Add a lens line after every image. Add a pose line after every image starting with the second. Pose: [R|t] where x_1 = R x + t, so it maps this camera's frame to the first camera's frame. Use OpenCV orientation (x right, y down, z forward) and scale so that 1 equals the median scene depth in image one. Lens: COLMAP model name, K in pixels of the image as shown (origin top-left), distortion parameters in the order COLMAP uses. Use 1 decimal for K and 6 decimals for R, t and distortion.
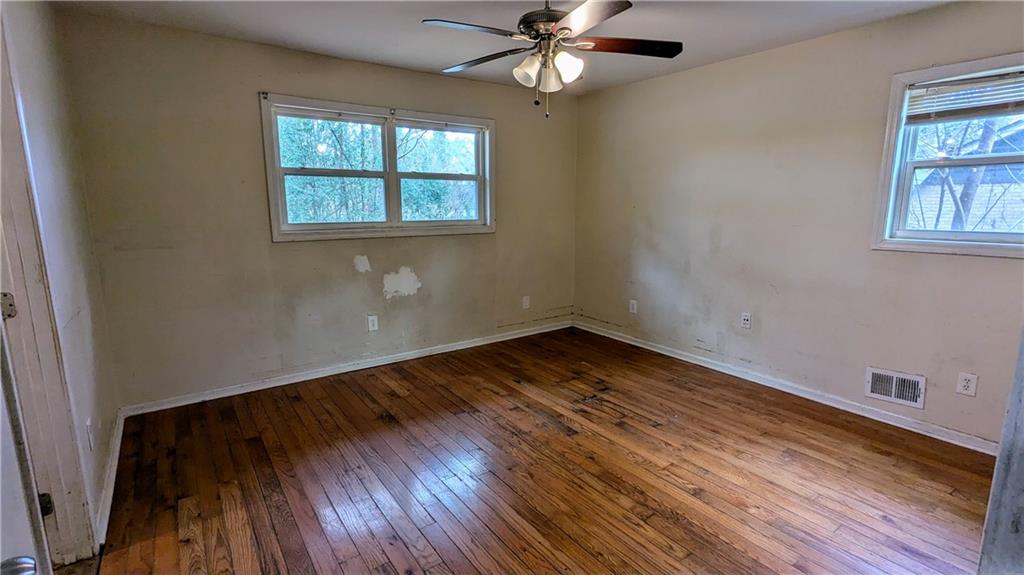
lens RADIAL K [[475.6, 0, 512.3], [0, 475.6, 286.8], [0, 0, 1]] dist [-0.002352, -0.002603]
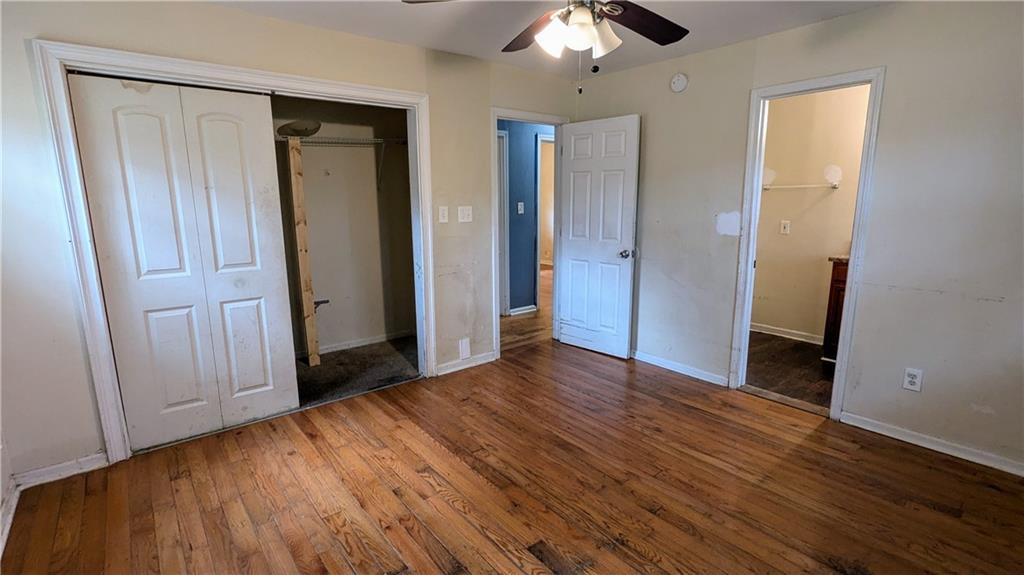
lens RADIAL K [[475.6, 0, 511.6], [0, 475.6, 287.0], [0, 0, 1]] dist [-0.002352, -0.002603]
pose [[-0.998154, 0.020057, -0.057327, 0.230329], [-0.001831, 0.933532, 0.358489, -0.334451], [0.060706, 0.357932, -0.931772, 1.795228]]
